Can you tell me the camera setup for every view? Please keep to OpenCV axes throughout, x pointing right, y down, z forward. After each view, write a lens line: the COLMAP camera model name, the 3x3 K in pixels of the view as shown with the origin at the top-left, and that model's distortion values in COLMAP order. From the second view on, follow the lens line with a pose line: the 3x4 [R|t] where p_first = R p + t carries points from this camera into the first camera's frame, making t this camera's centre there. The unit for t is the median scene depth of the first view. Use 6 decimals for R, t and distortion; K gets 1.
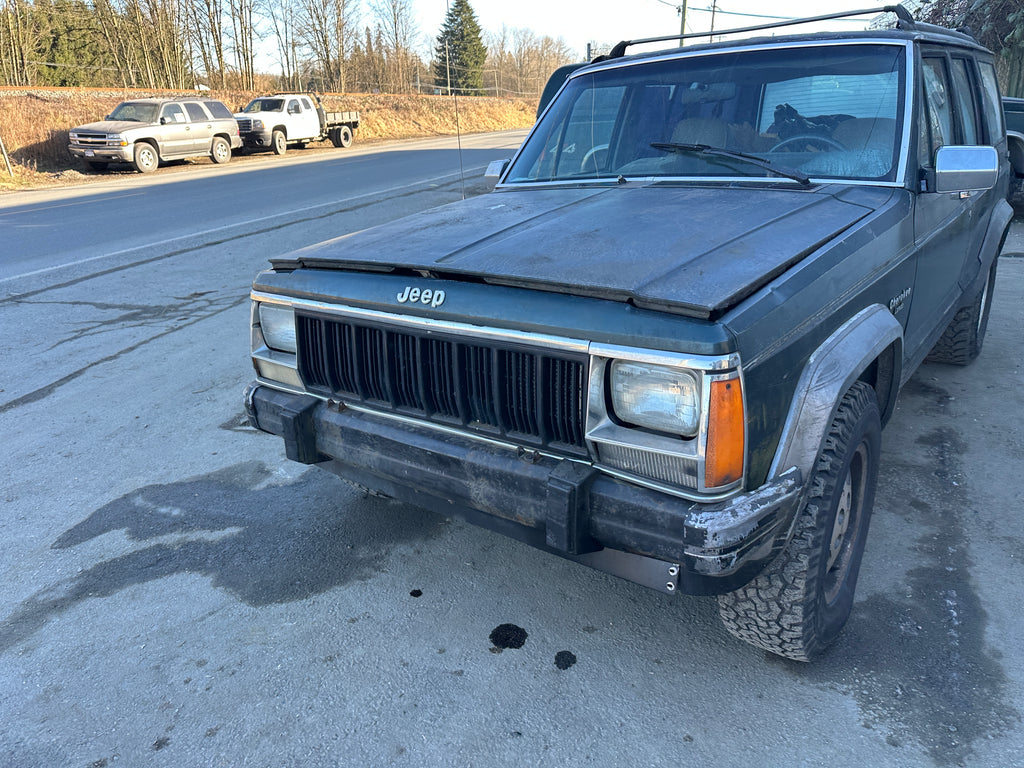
lens RADIAL K [[702.0, 0, 504.8], [0, 702.0, 363.8], [0, 0, 1]] dist [0.002195, -0.002946]
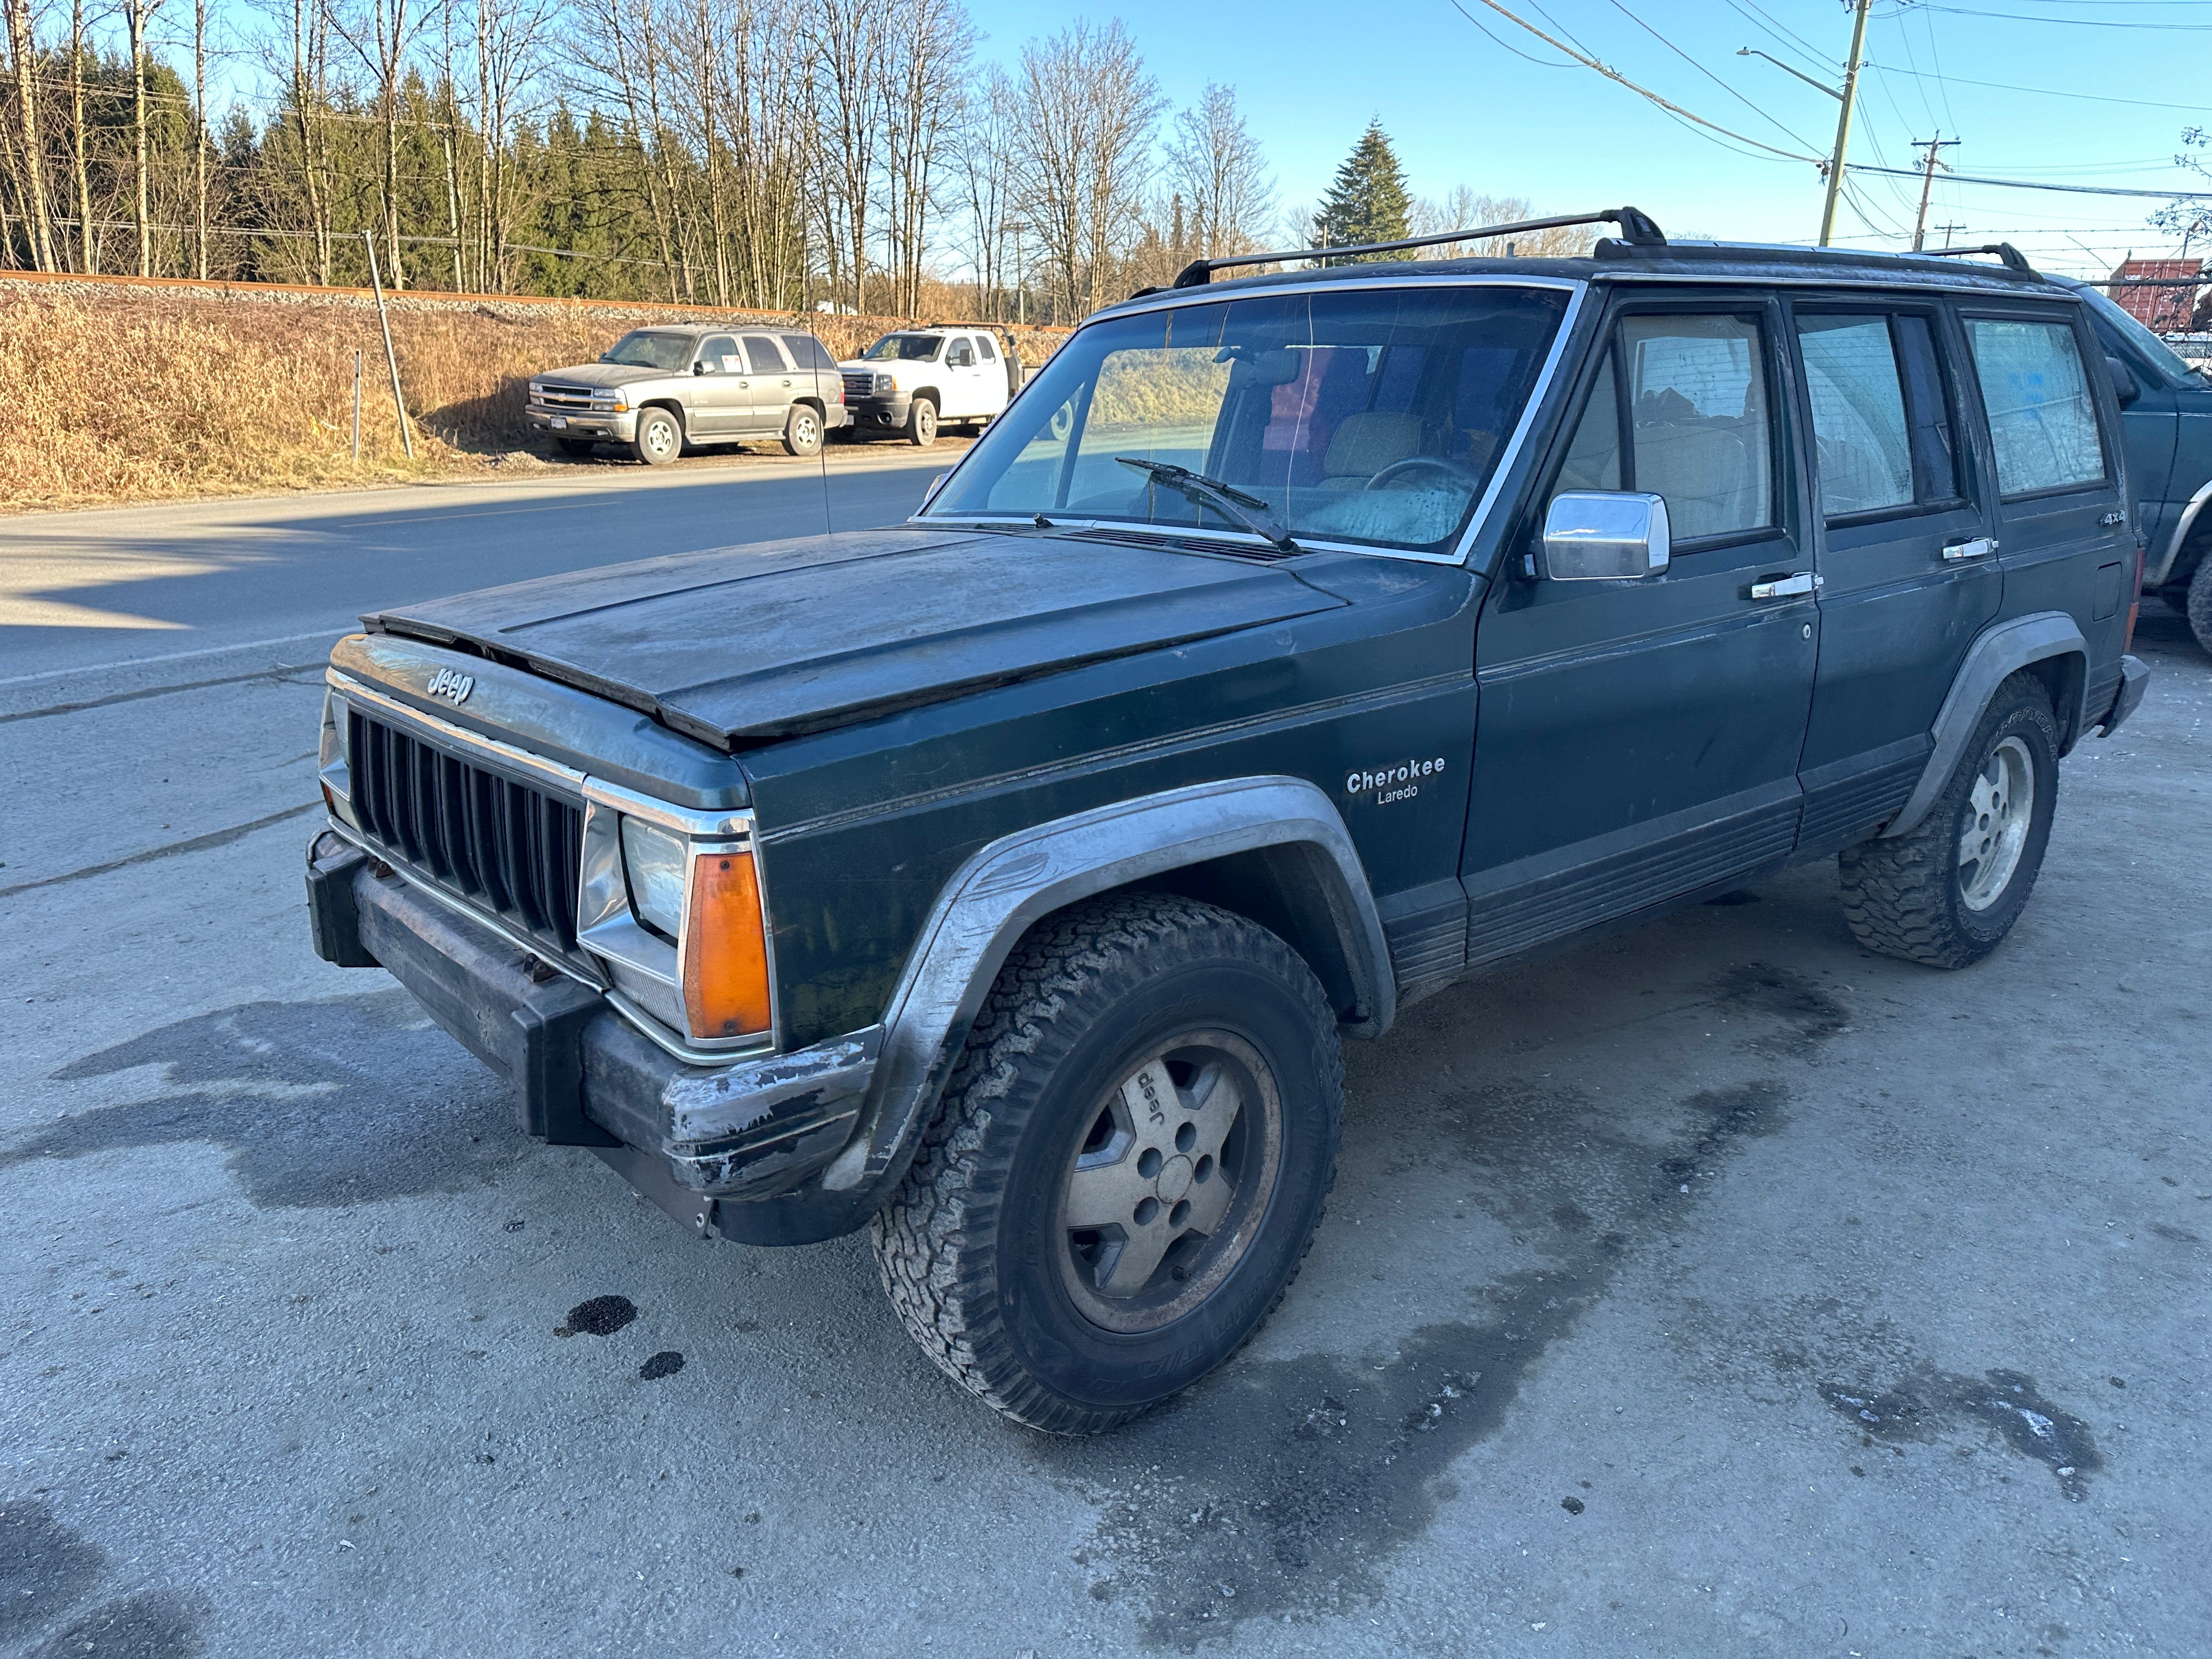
lens RADIAL K [[1493.9, 0, 1105.1], [0, 1493.9, 802.9], [0, 0, 1]] dist [0.042404, -0.051424]
pose [[0.977170, 0.093673, -0.190696, 0.050514], [-0.105591, 0.992980, -0.053305, 0.000798], [0.184364, 0.072224, 0.980201, -0.010736]]
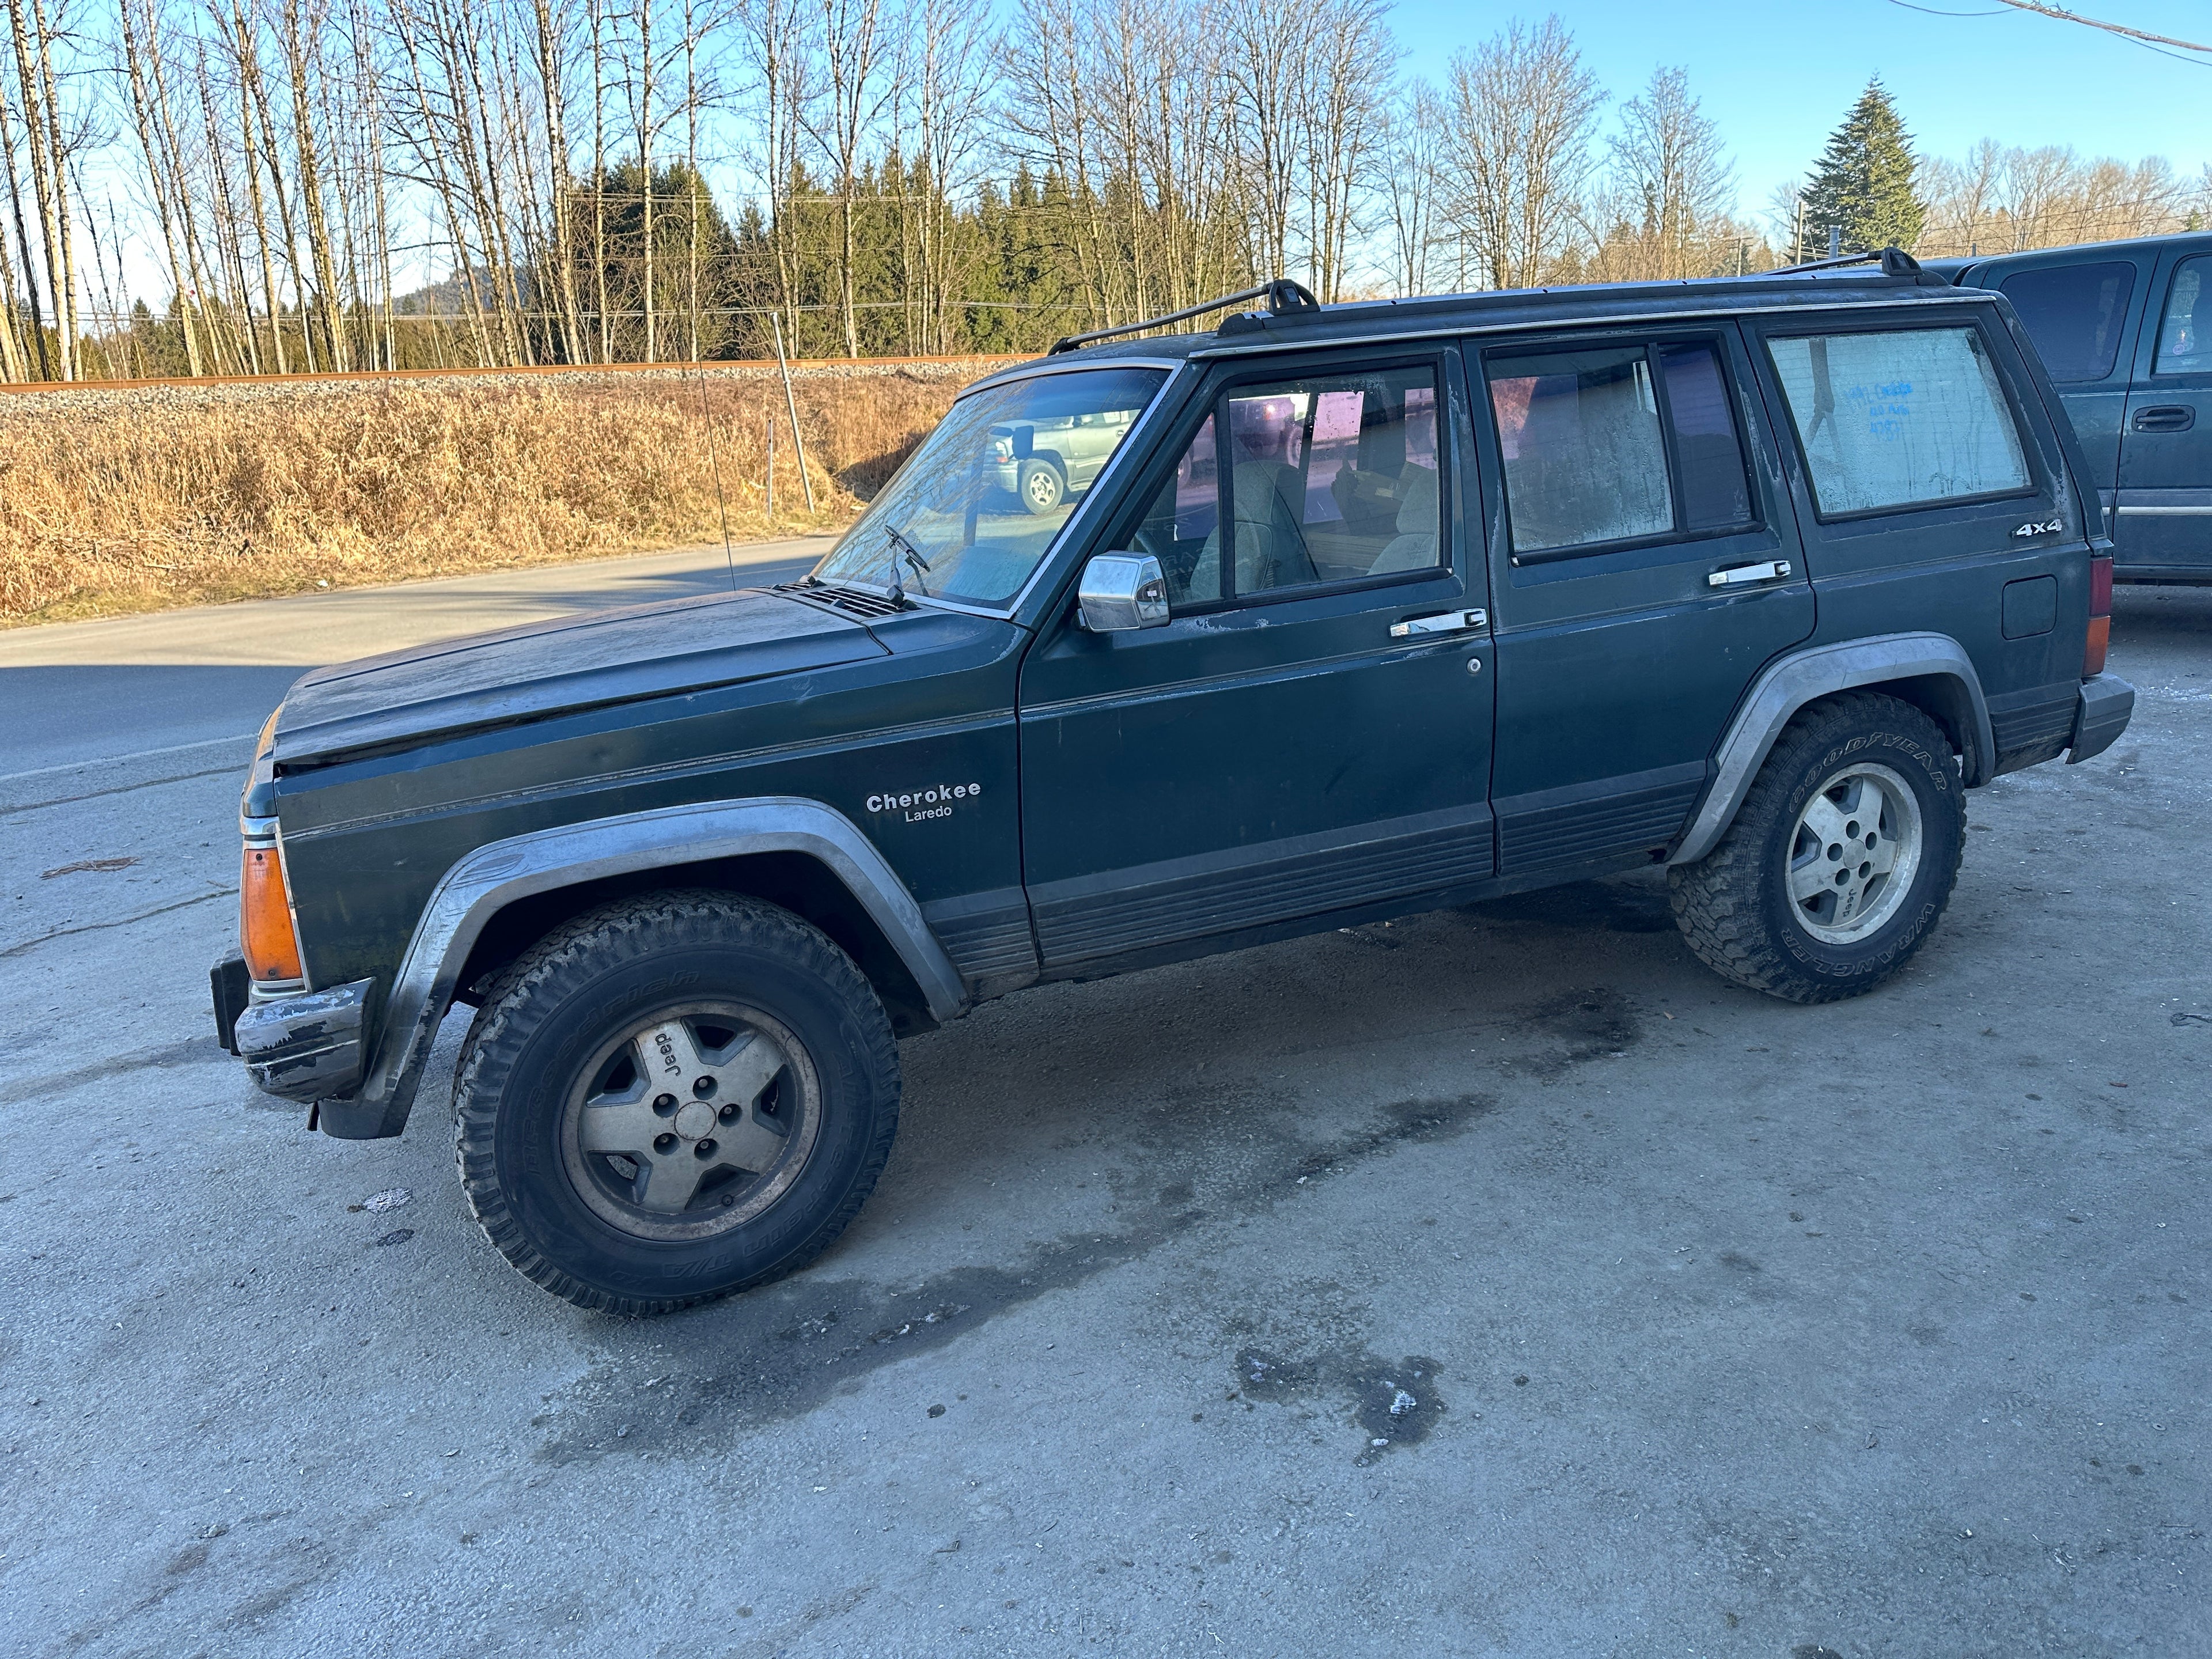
lens RADIAL K [[1493.9, 0, 1105.1], [0, 1493.9, 802.9], [0, 0, 1]] dist [0.042404, -0.051424]
pose [[0.881732, 0.100043, -0.461021, 0.117242], [-0.129405, 0.991061, -0.032432, -0.005992], [0.453655, 0.088255, 0.886796, -0.007791]]
